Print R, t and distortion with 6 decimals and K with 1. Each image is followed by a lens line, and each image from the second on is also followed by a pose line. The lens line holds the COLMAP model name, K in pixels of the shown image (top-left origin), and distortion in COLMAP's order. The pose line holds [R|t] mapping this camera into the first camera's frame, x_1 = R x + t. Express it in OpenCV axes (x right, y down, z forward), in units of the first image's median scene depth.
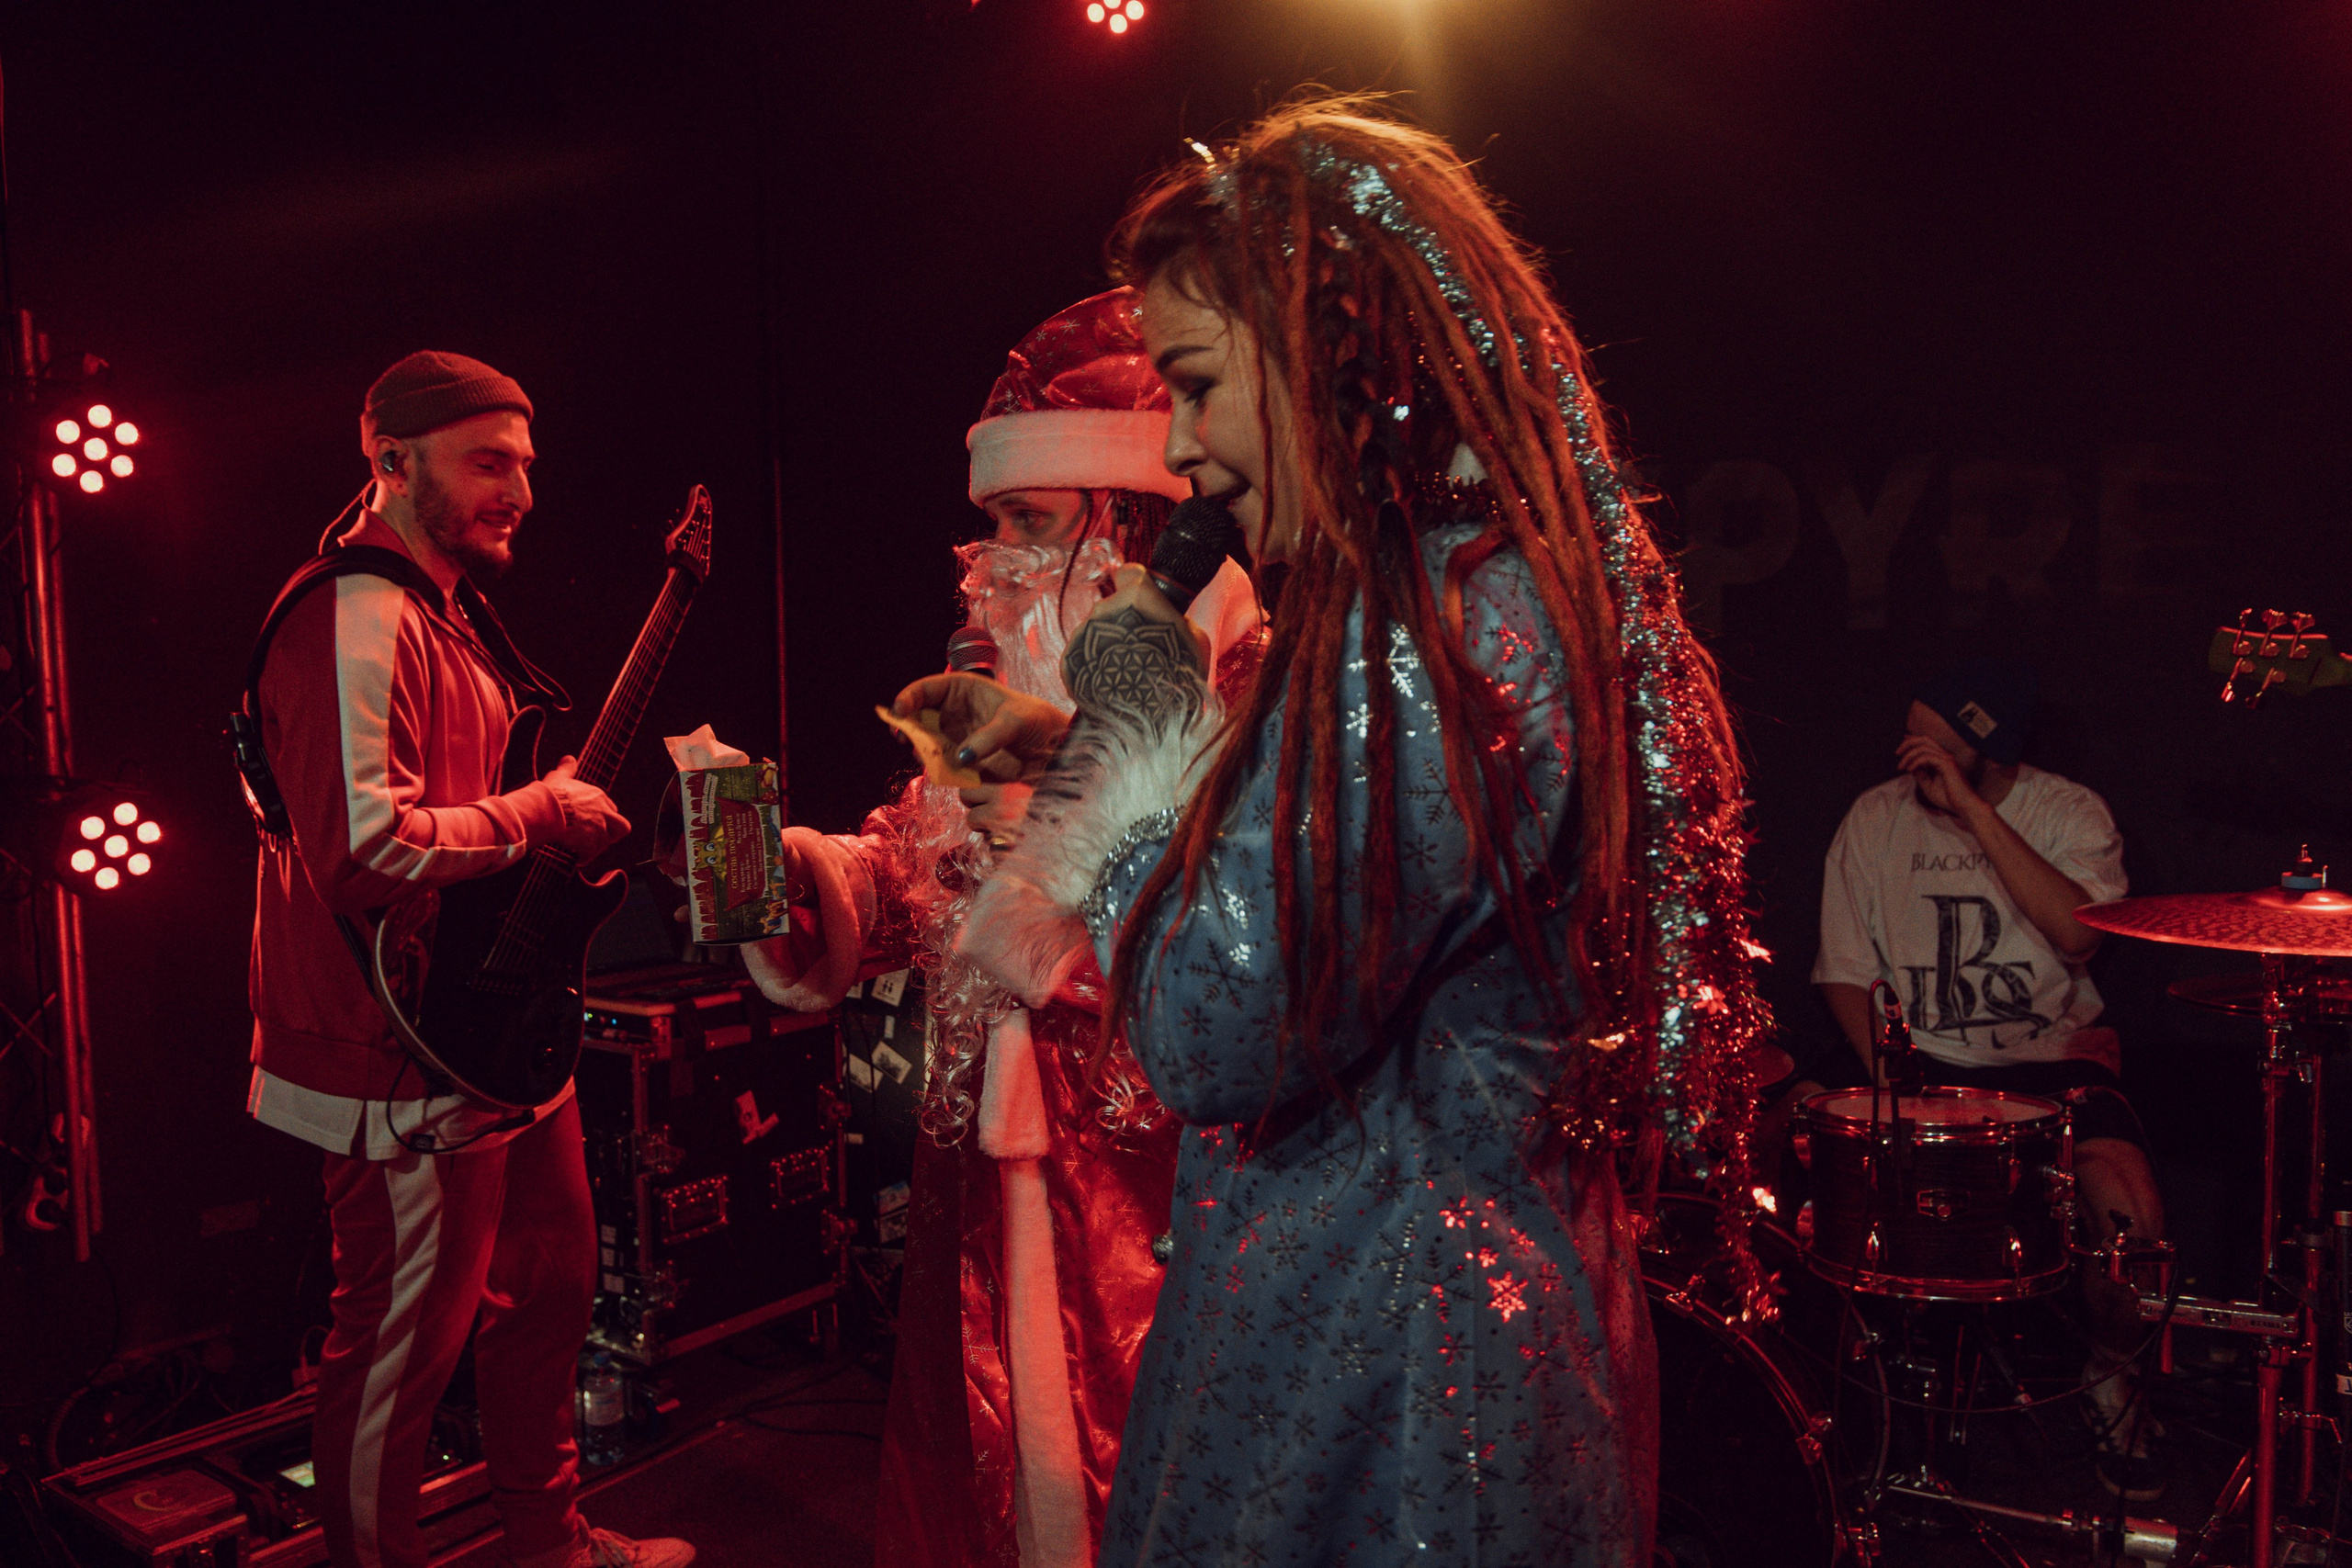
lens RADIAL K [[1867.6, 0, 1169.3], [0, 1867.6, 795.9], [0, 0, 1]] dist [0.002144, -0.009068]
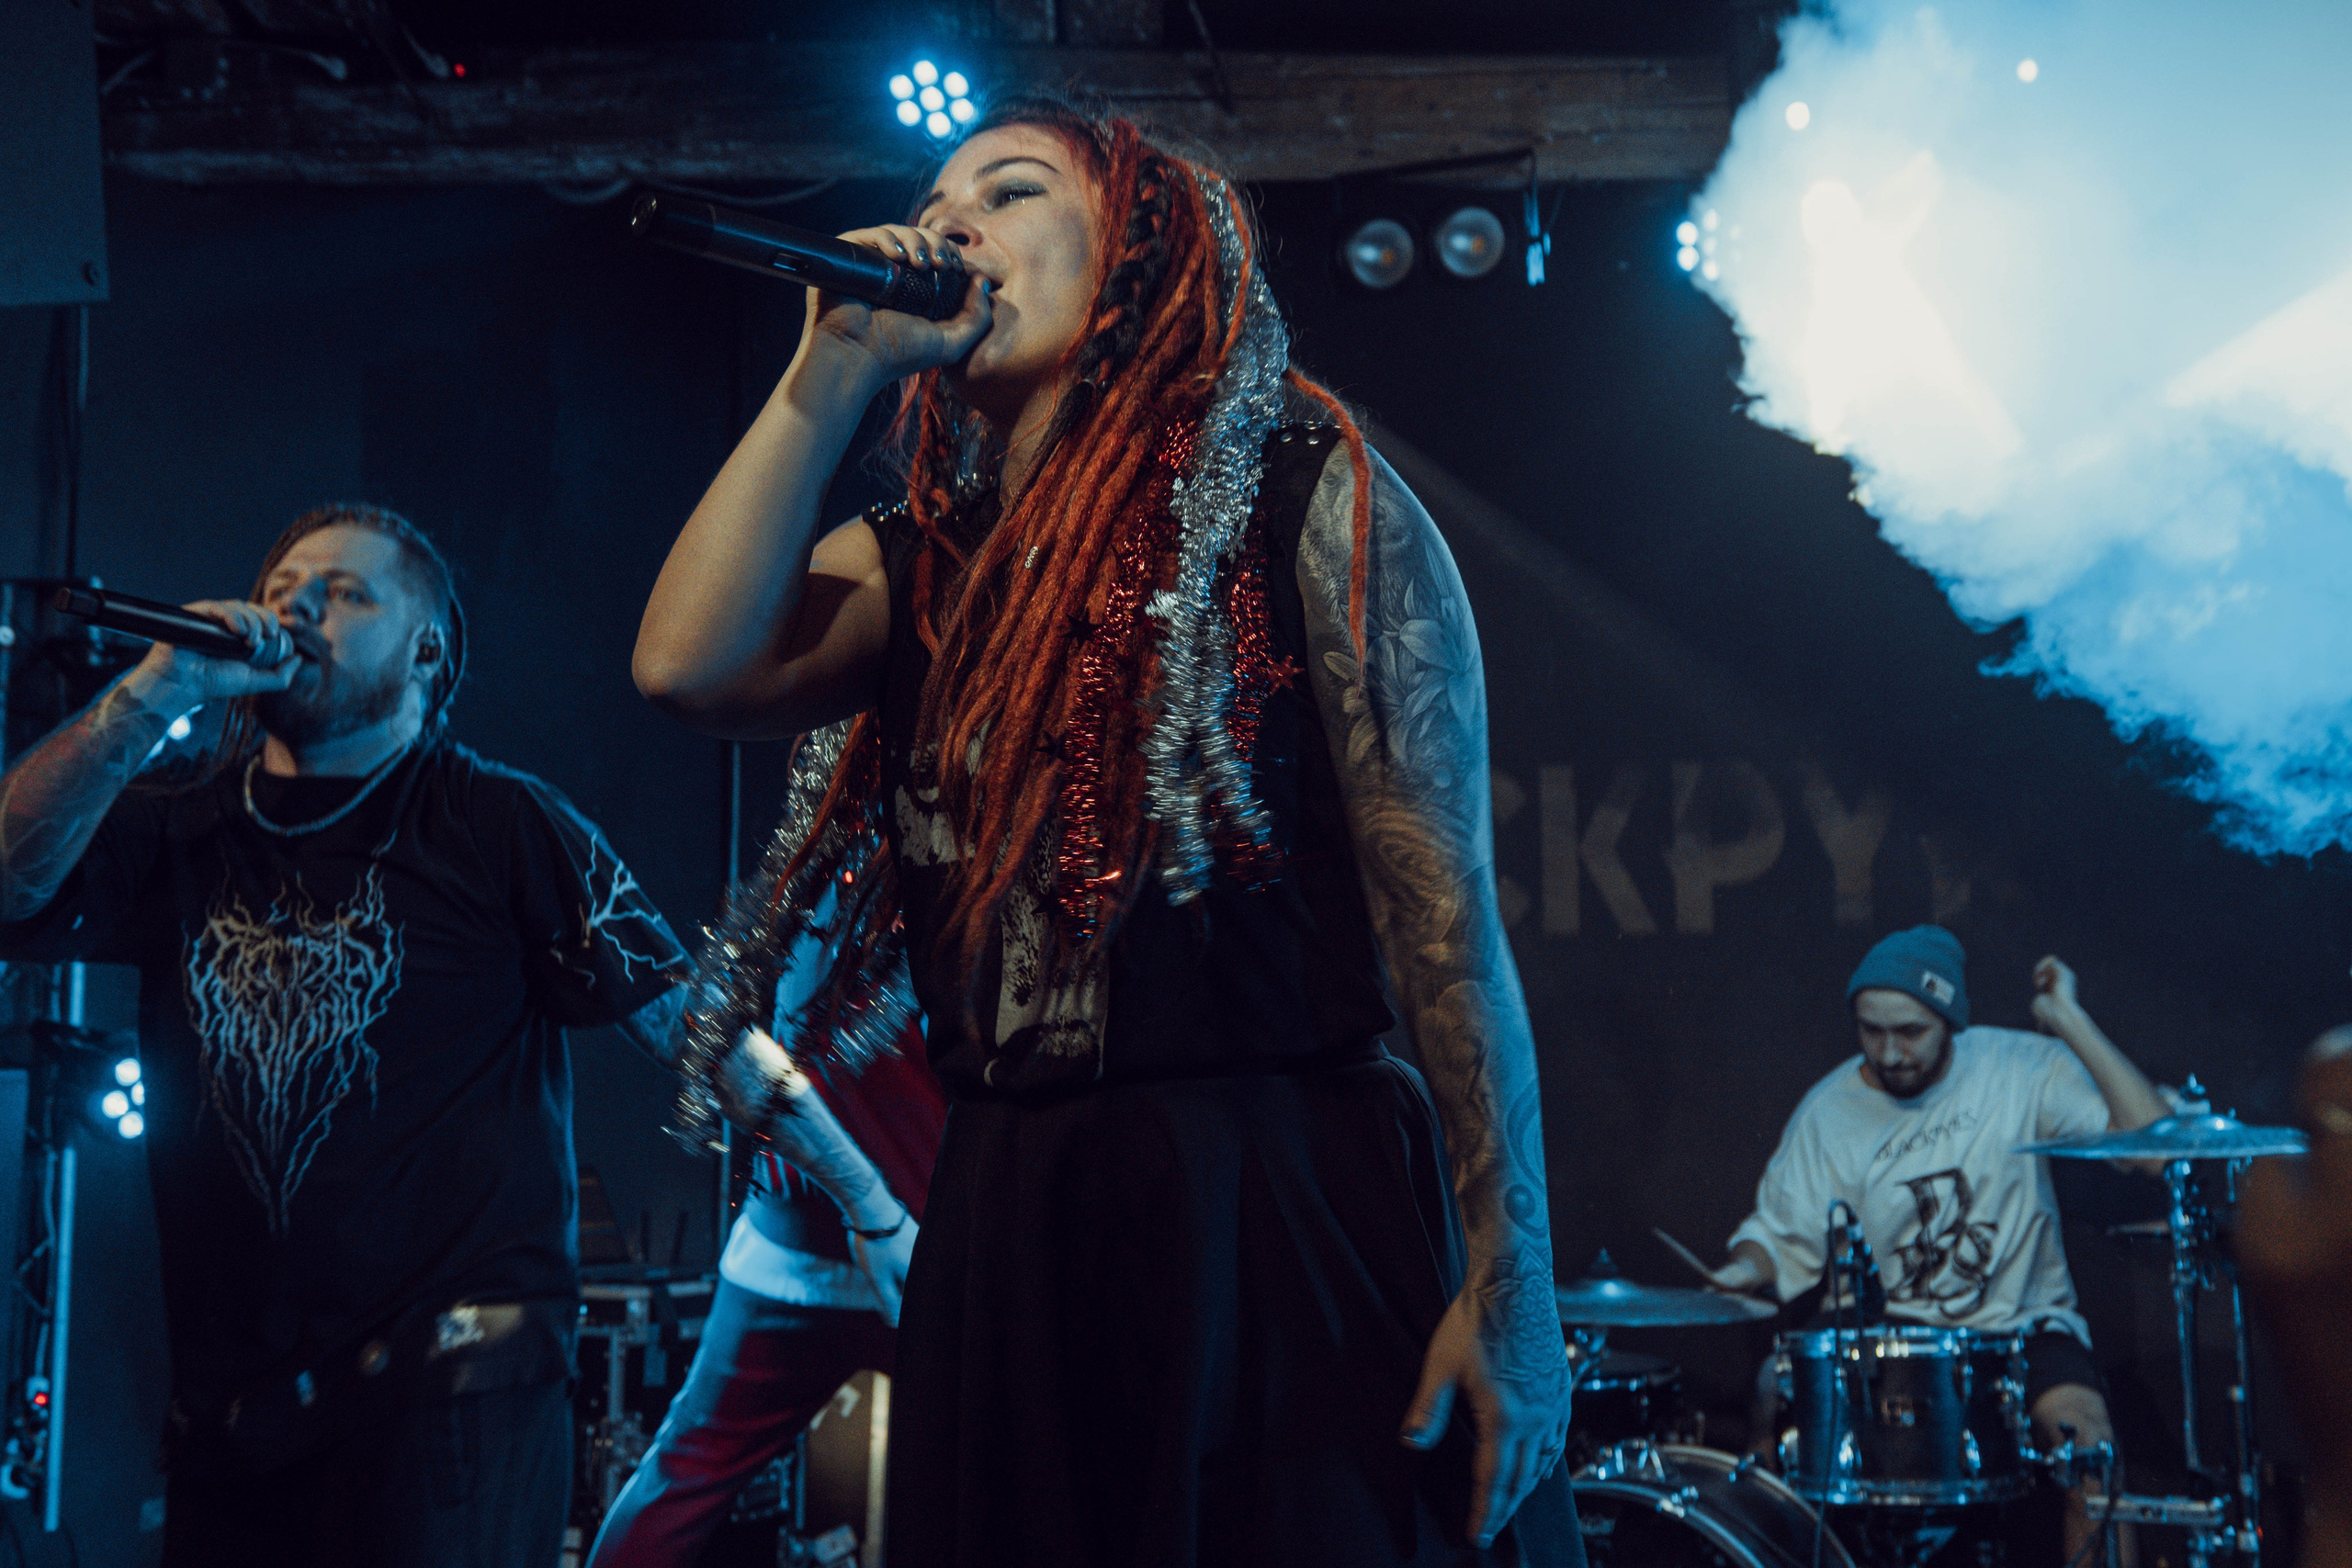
lens RADIAL K [[2449.6, 0, 1177.8], [0, 2449.6, 777.9], [0, 0, 1]] dist [0.014568, 0.000000]
pose [[0.998039, 0.021917, 0.058637, -0.082504], [-0.010561, 0.982231, -0.187380, 0.098881], [-0.061702, 0.186393, 0.980536, -0.357142]]
